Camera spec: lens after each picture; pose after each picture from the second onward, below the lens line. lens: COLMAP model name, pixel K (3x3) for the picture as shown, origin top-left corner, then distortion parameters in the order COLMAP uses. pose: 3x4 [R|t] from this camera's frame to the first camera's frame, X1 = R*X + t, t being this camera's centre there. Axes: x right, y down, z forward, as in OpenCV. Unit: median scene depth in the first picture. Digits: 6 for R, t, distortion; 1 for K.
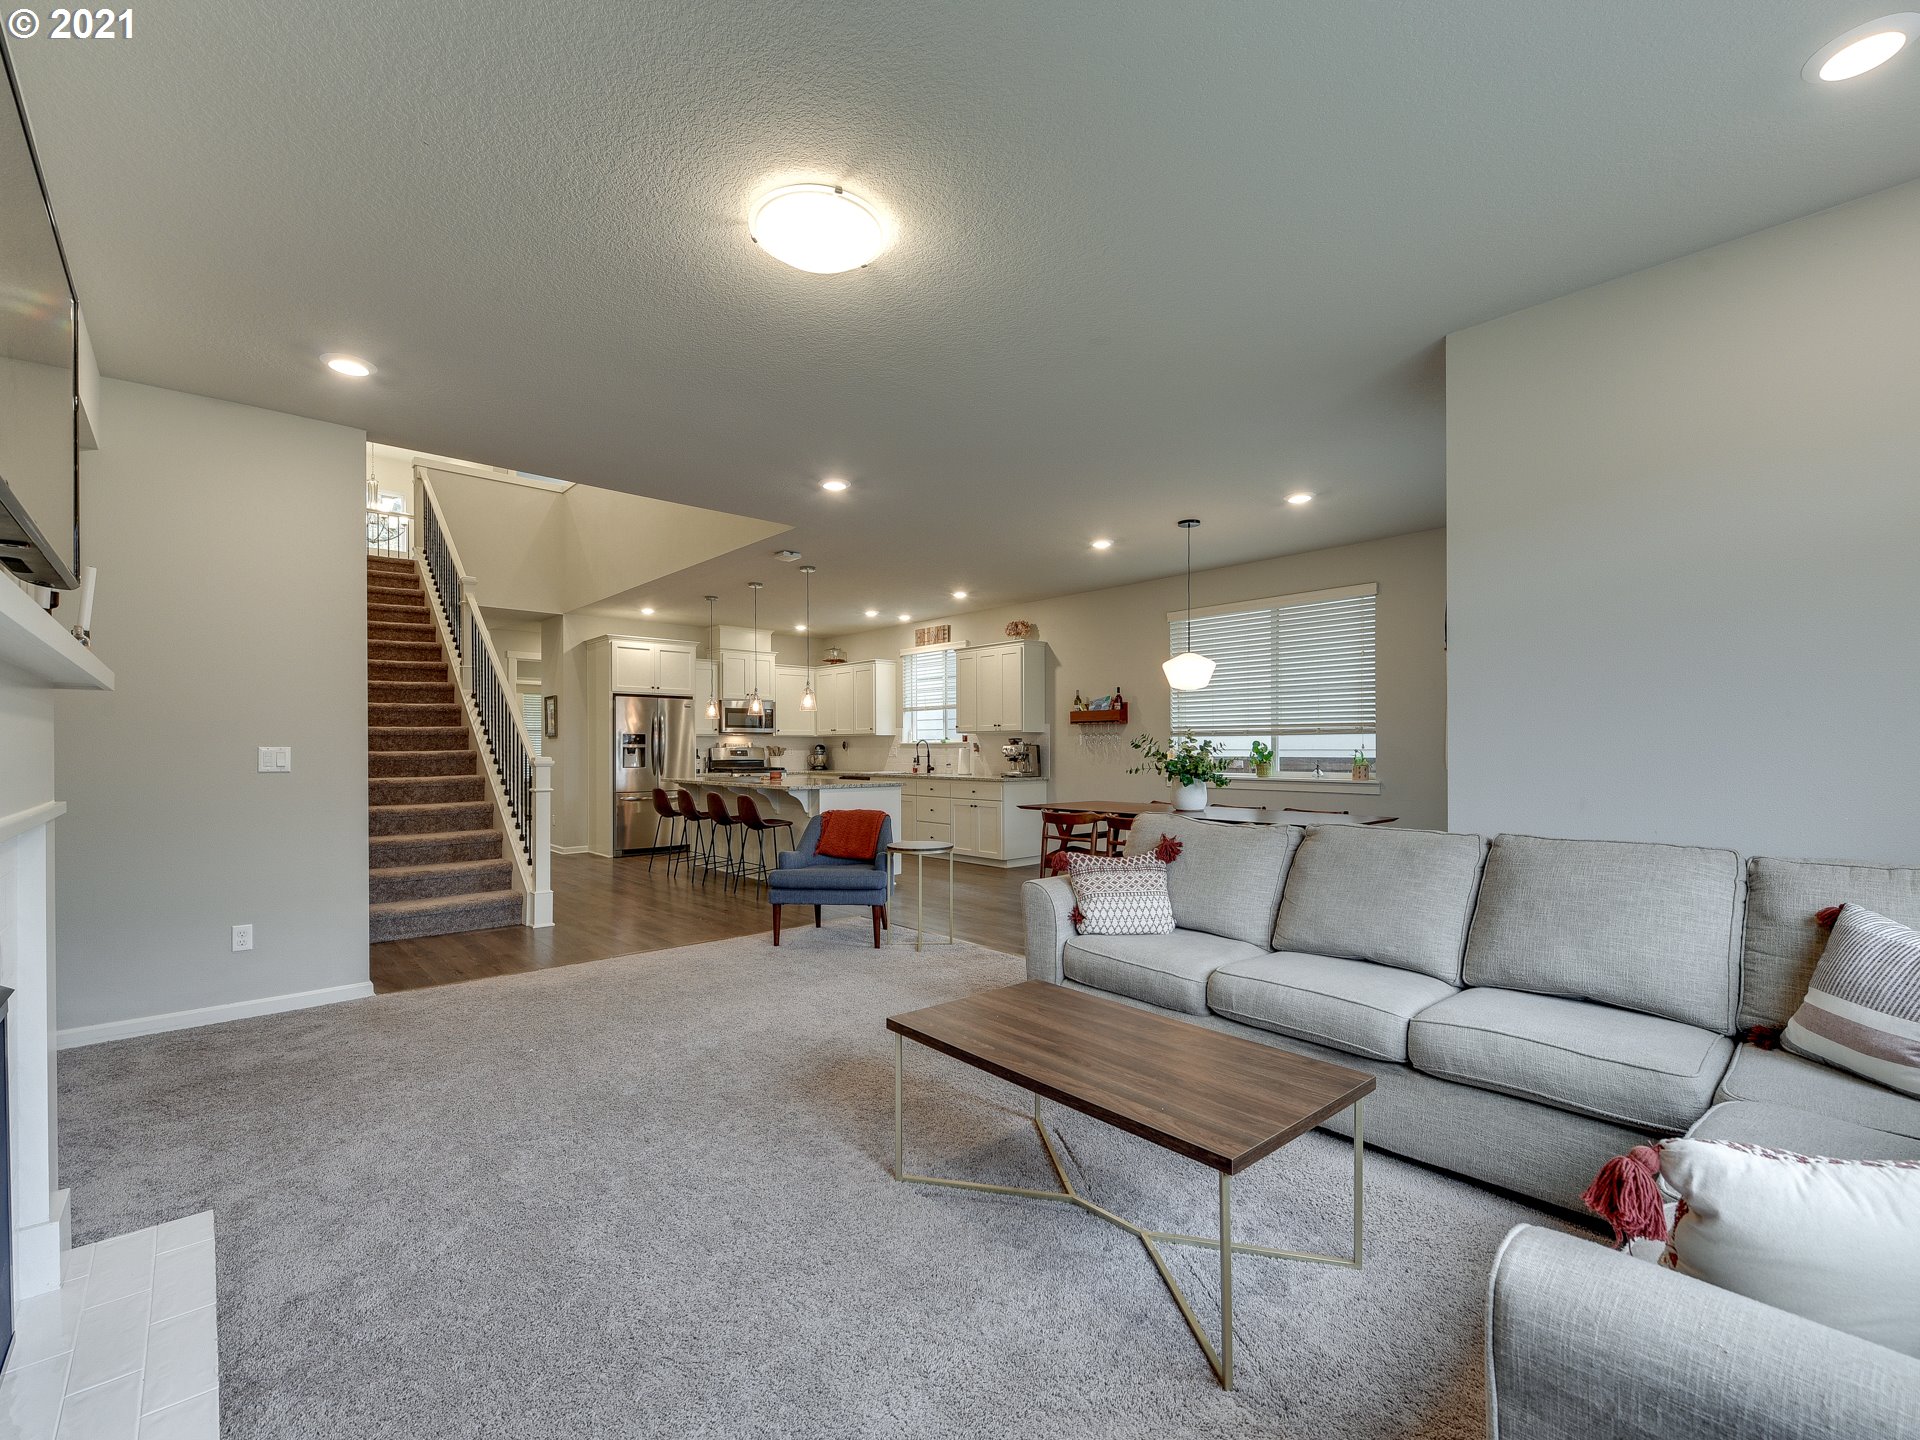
lens RADIAL K [[854.2, 0, 973.9], [0, 854.2, 719.1], [0, 0, 1]] dist [-0.002326, -0.000642]
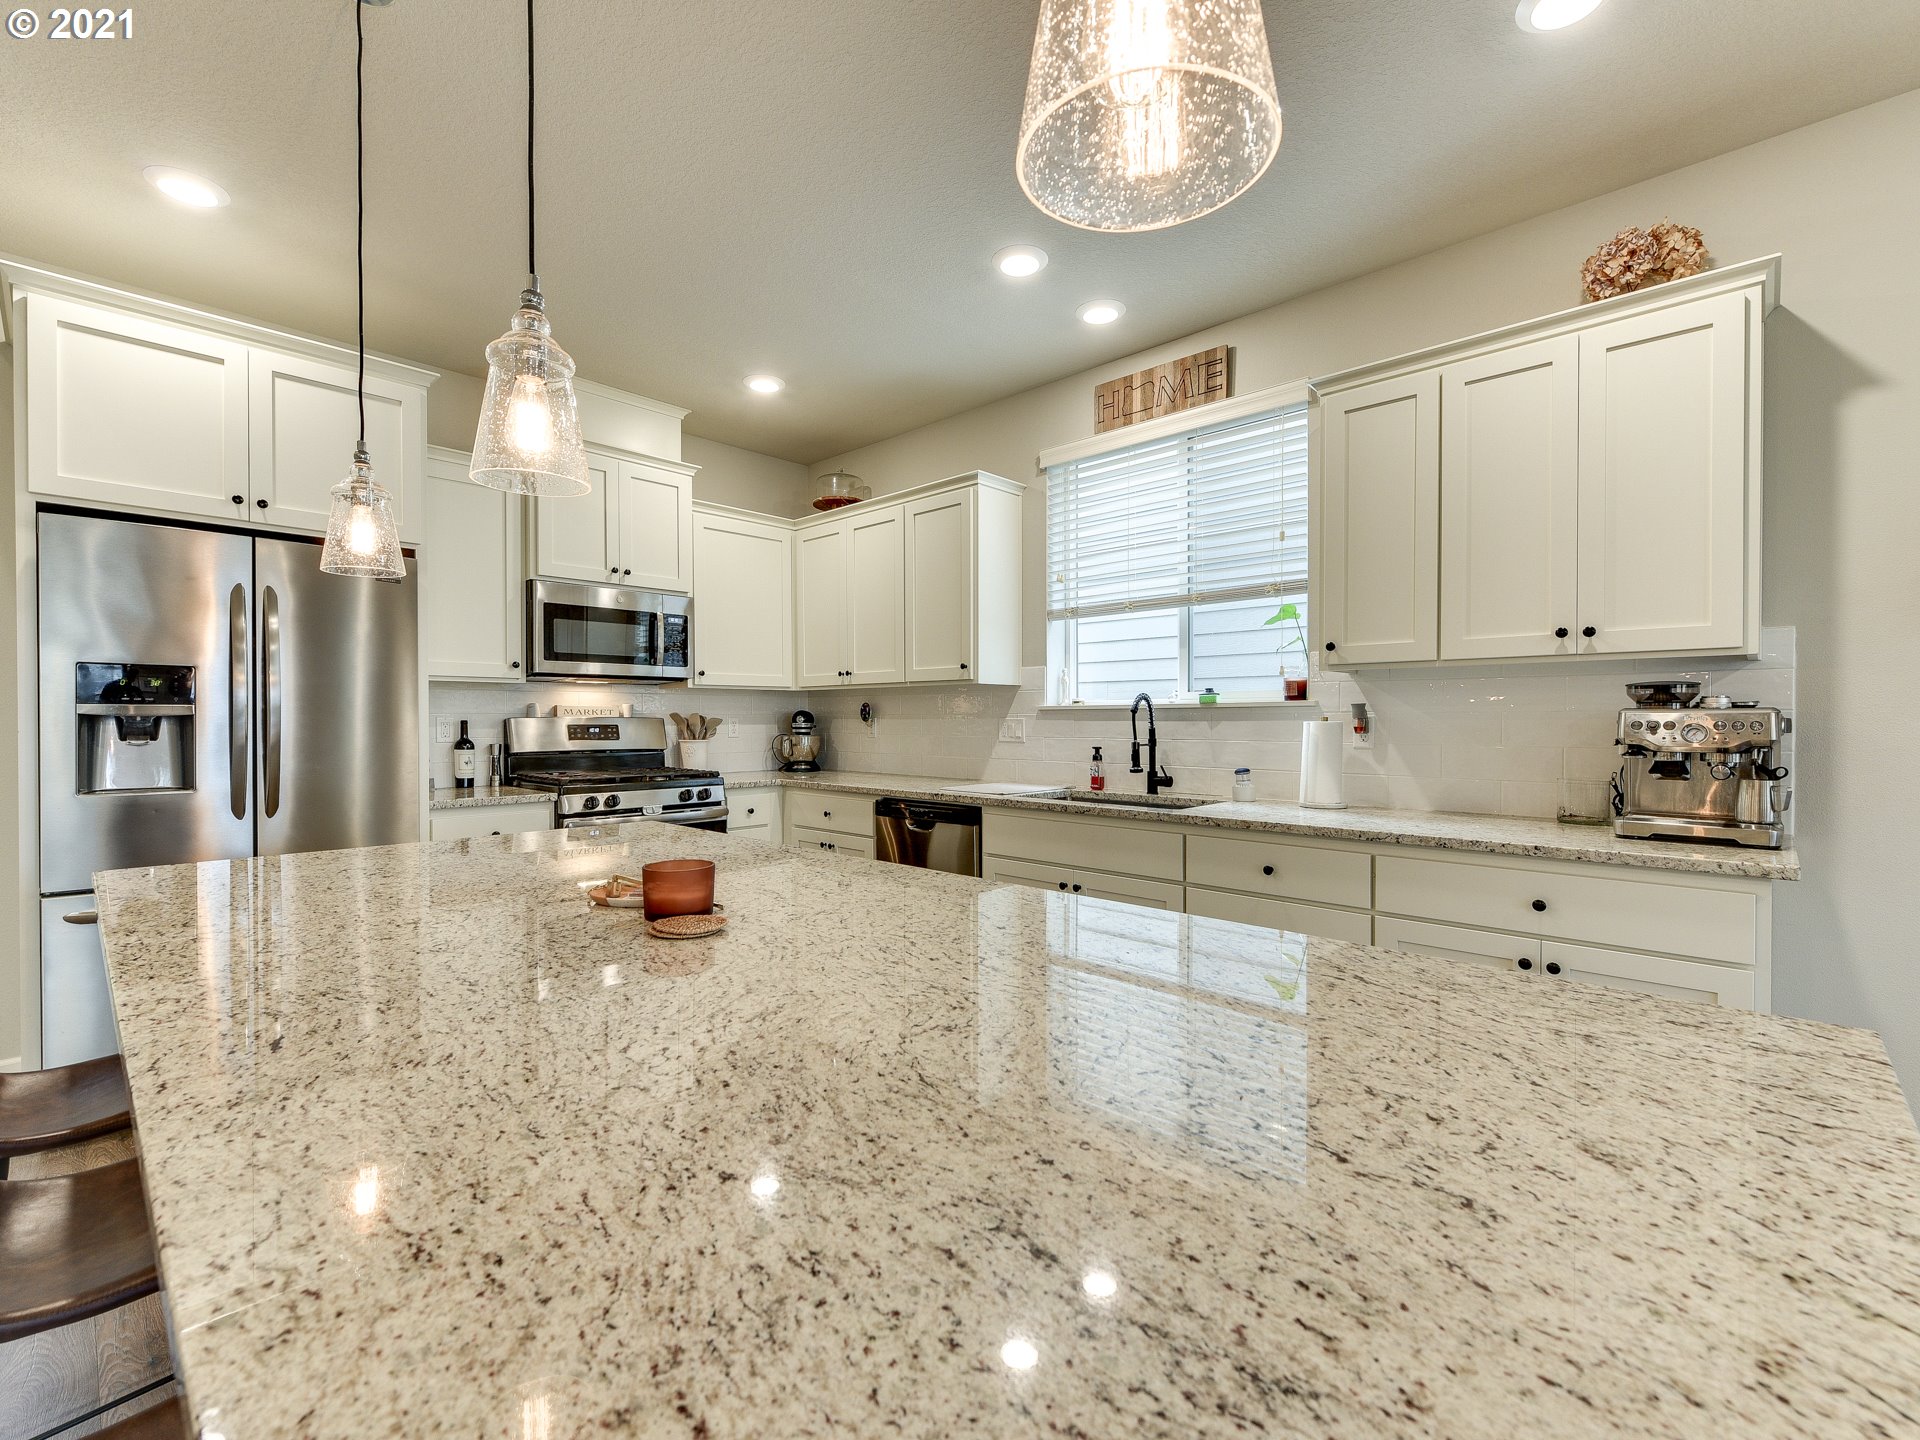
lens RADIAL K [[854.2, 0, 969.3], [0, 854.2, 724.1], [0, 0, 1]] dist [-0.002326, -0.000642]
pose [[0.996267, -0.000790, 0.086327, -0.148393], [-0.002858, 0.999108, 0.042130, 0.020742], [-0.086283, -0.042219, 0.995376, 0.634406]]
